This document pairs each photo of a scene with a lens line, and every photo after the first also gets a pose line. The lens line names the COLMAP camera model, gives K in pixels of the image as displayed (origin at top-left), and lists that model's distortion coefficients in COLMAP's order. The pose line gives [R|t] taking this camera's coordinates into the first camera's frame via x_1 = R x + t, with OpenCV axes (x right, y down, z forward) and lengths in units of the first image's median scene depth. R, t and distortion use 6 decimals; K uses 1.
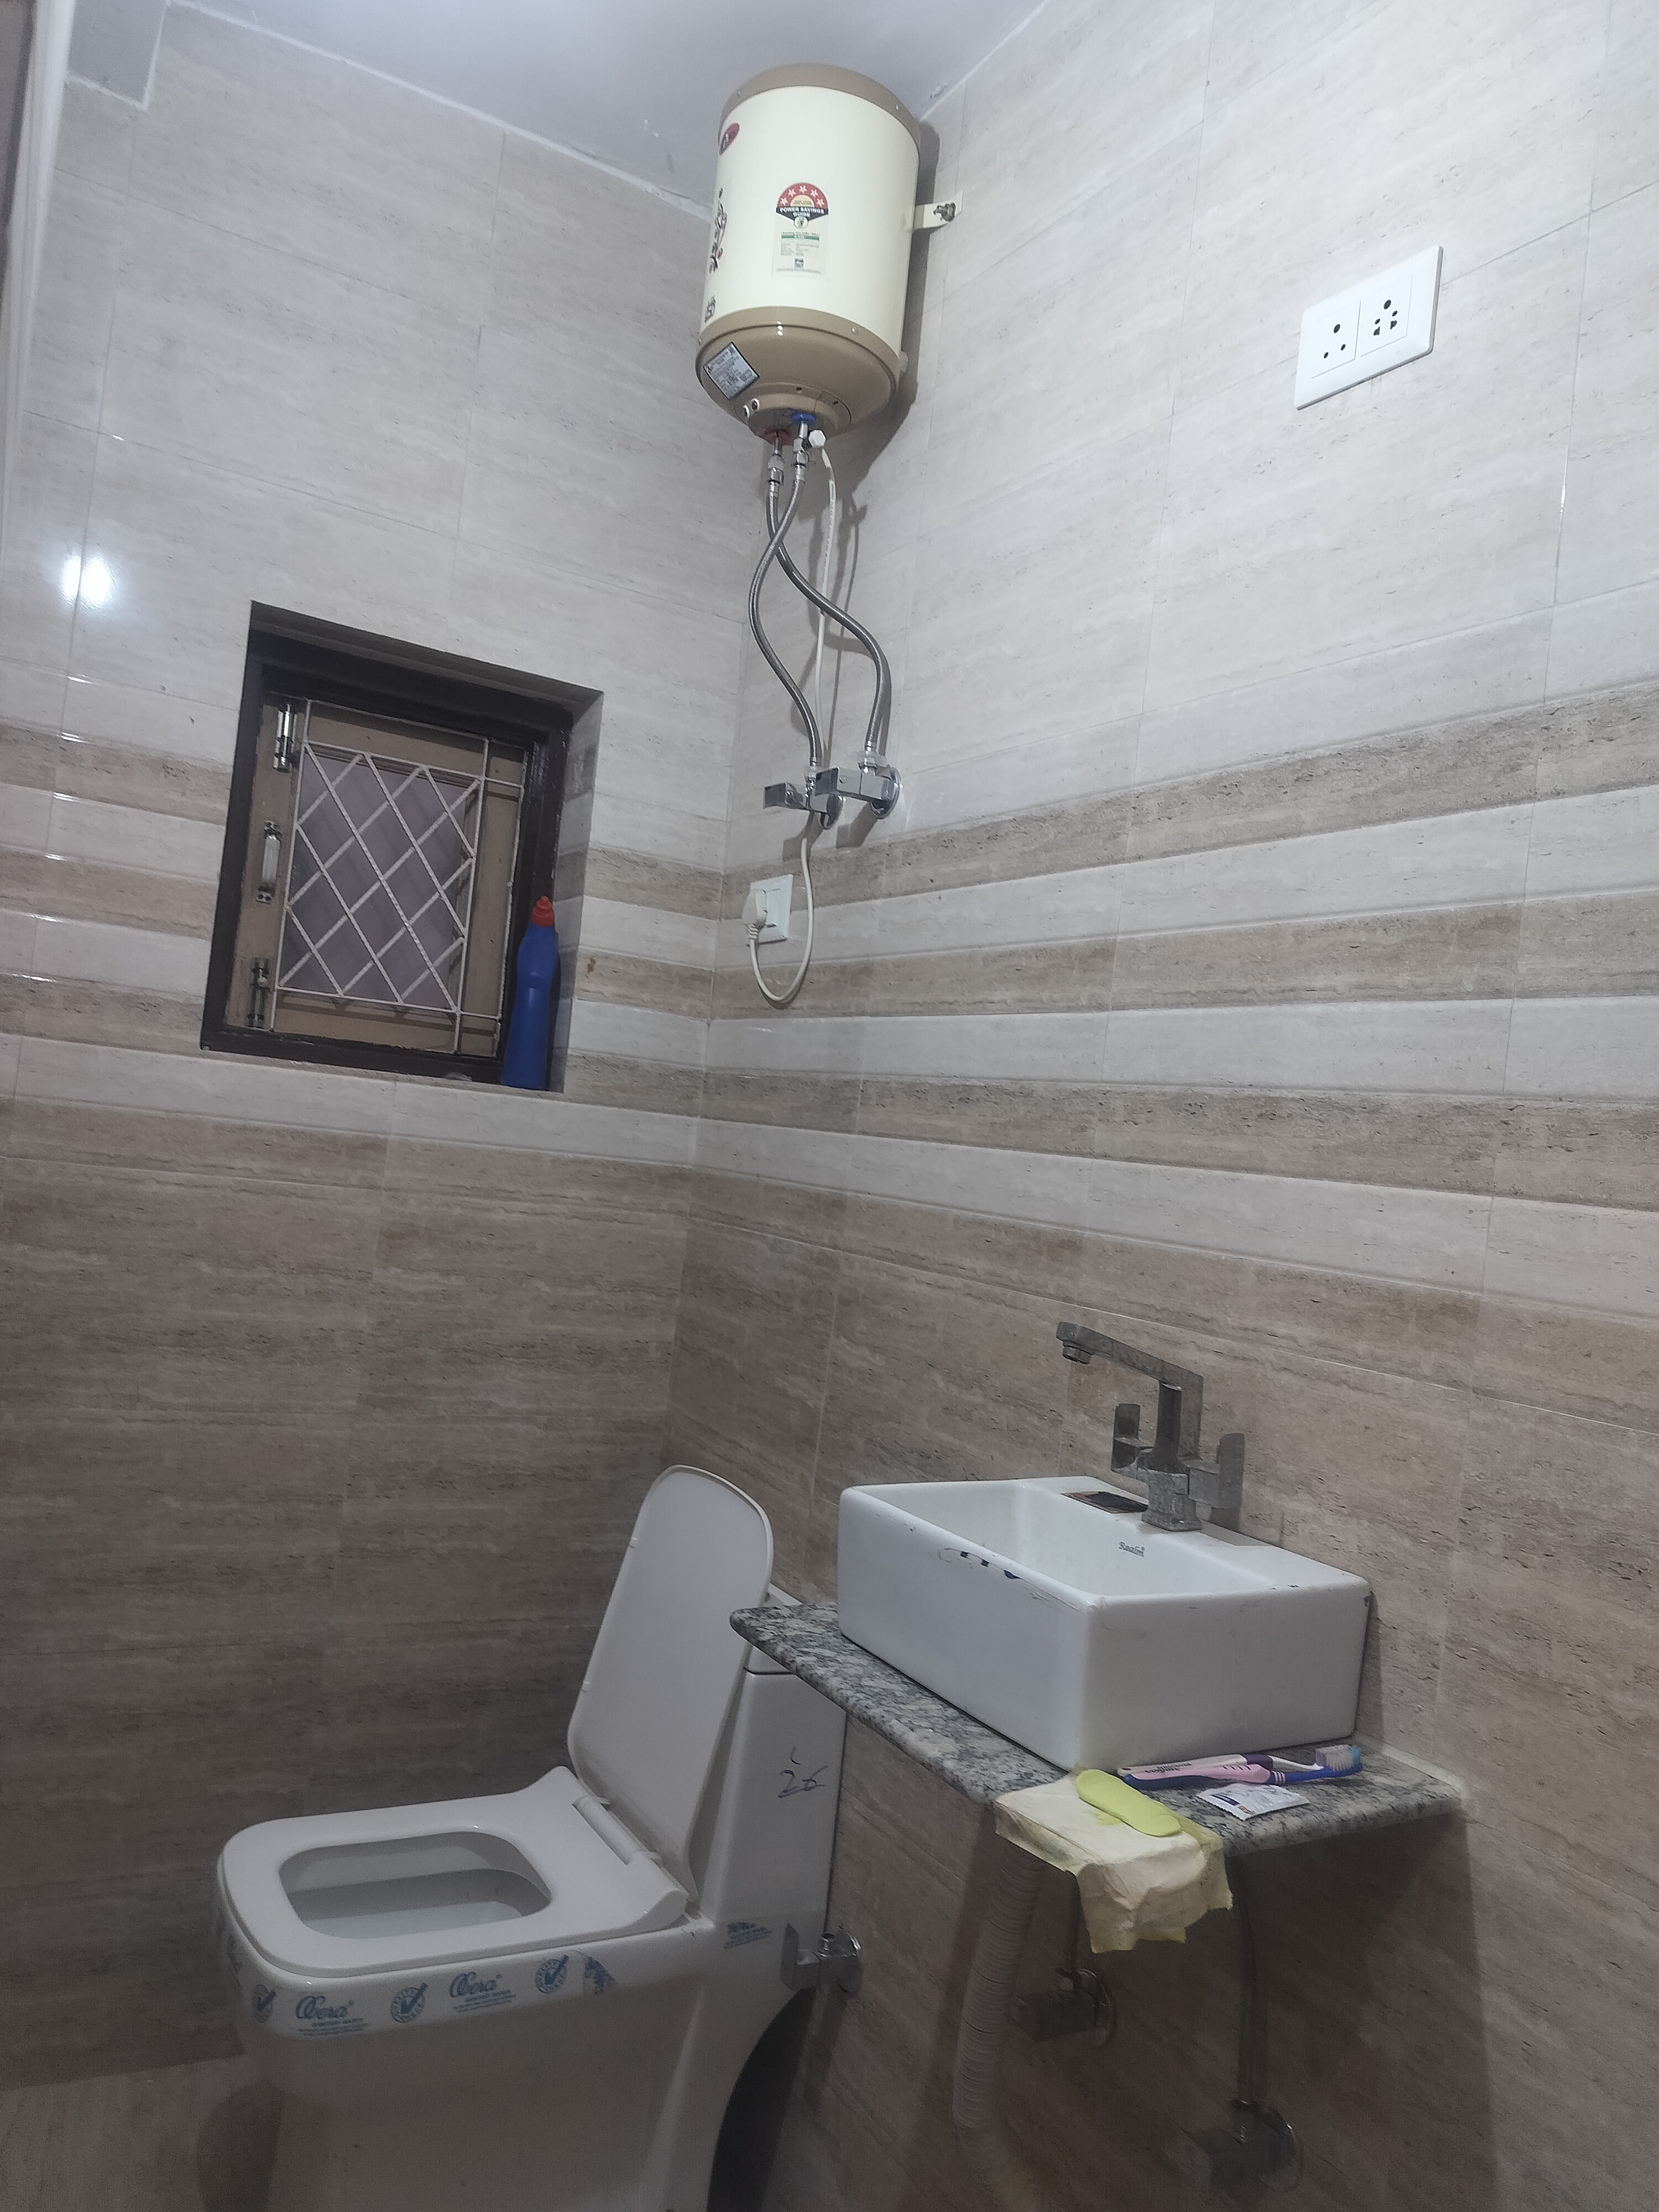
lens RADIAL K [[1529.6, 0, 843.3], [0, 1529.6, 1106.5], [0, 0, 1]] dist [0.008118, -0.009040]
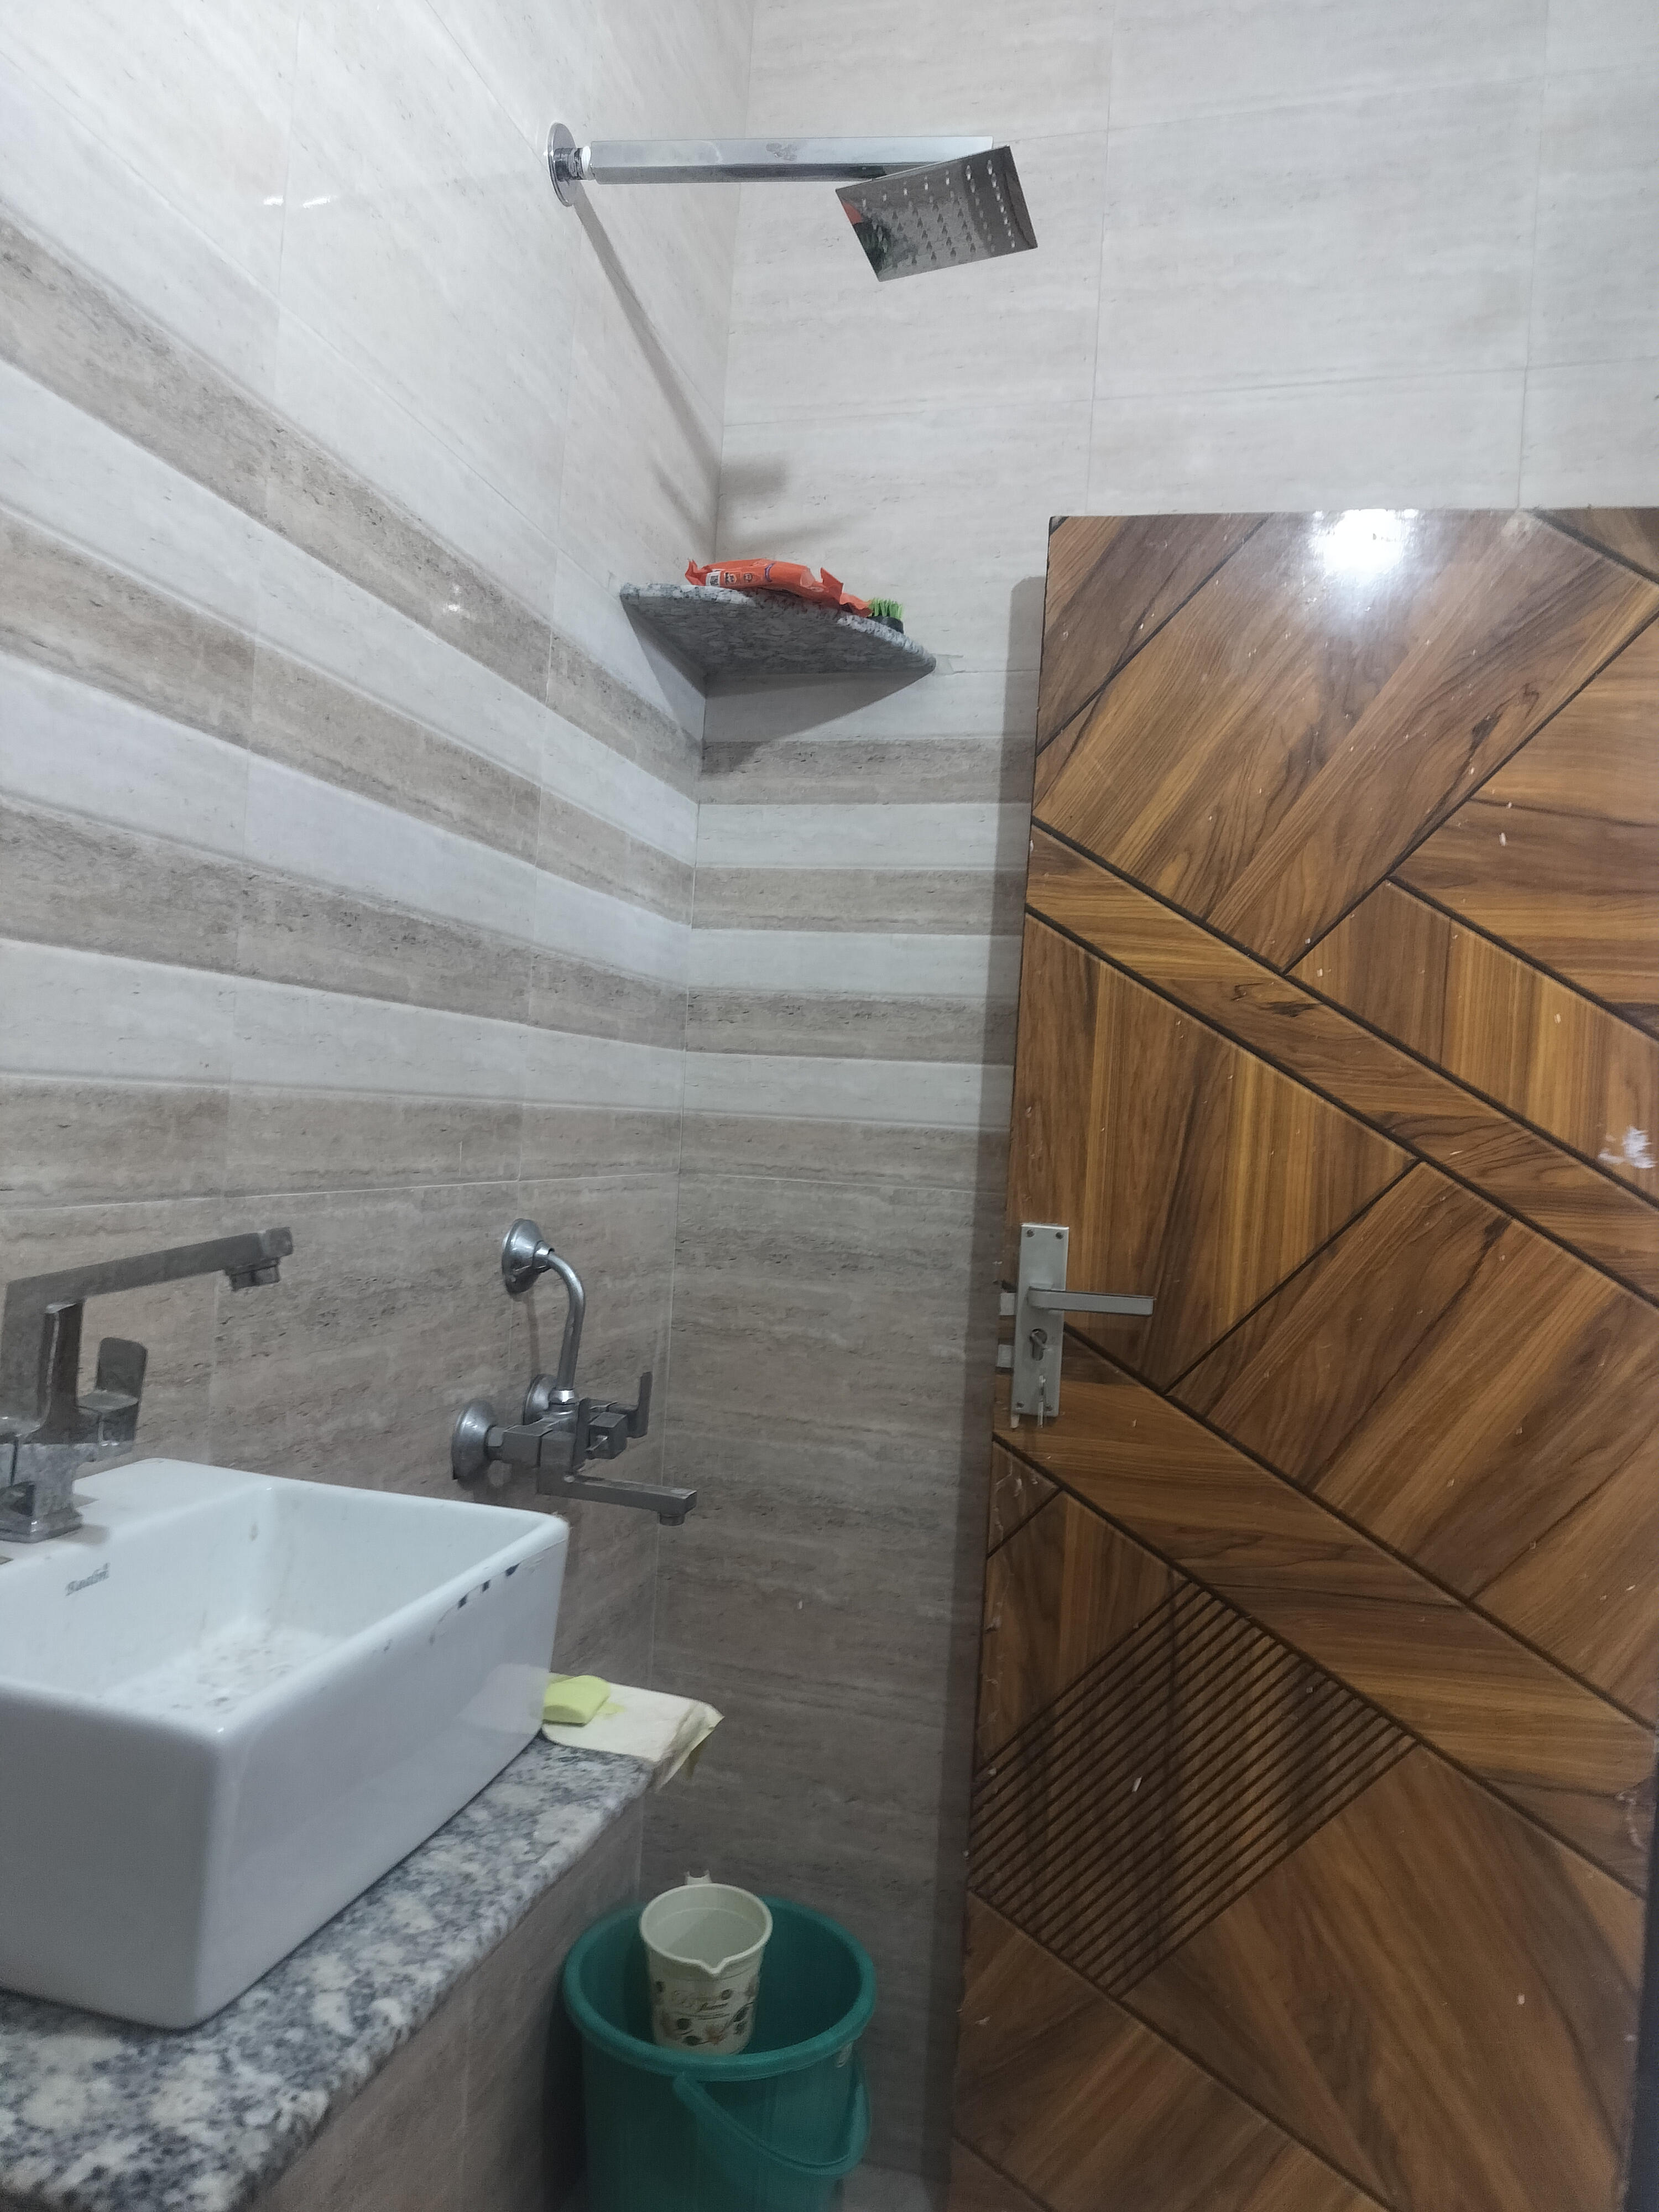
lens RADIAL K [[1529.6, 0, 839.7], [0, 1529.6, 1113.4], [0, 0, 1]] dist [0.008118, -0.009040]
pose [[-0.667370, -0.157244, 0.727937, -0.439974], [-0.162938, 0.984603, 0.063306, 0.022902], [-0.726683, -0.076360, -0.682716, 1.271956]]
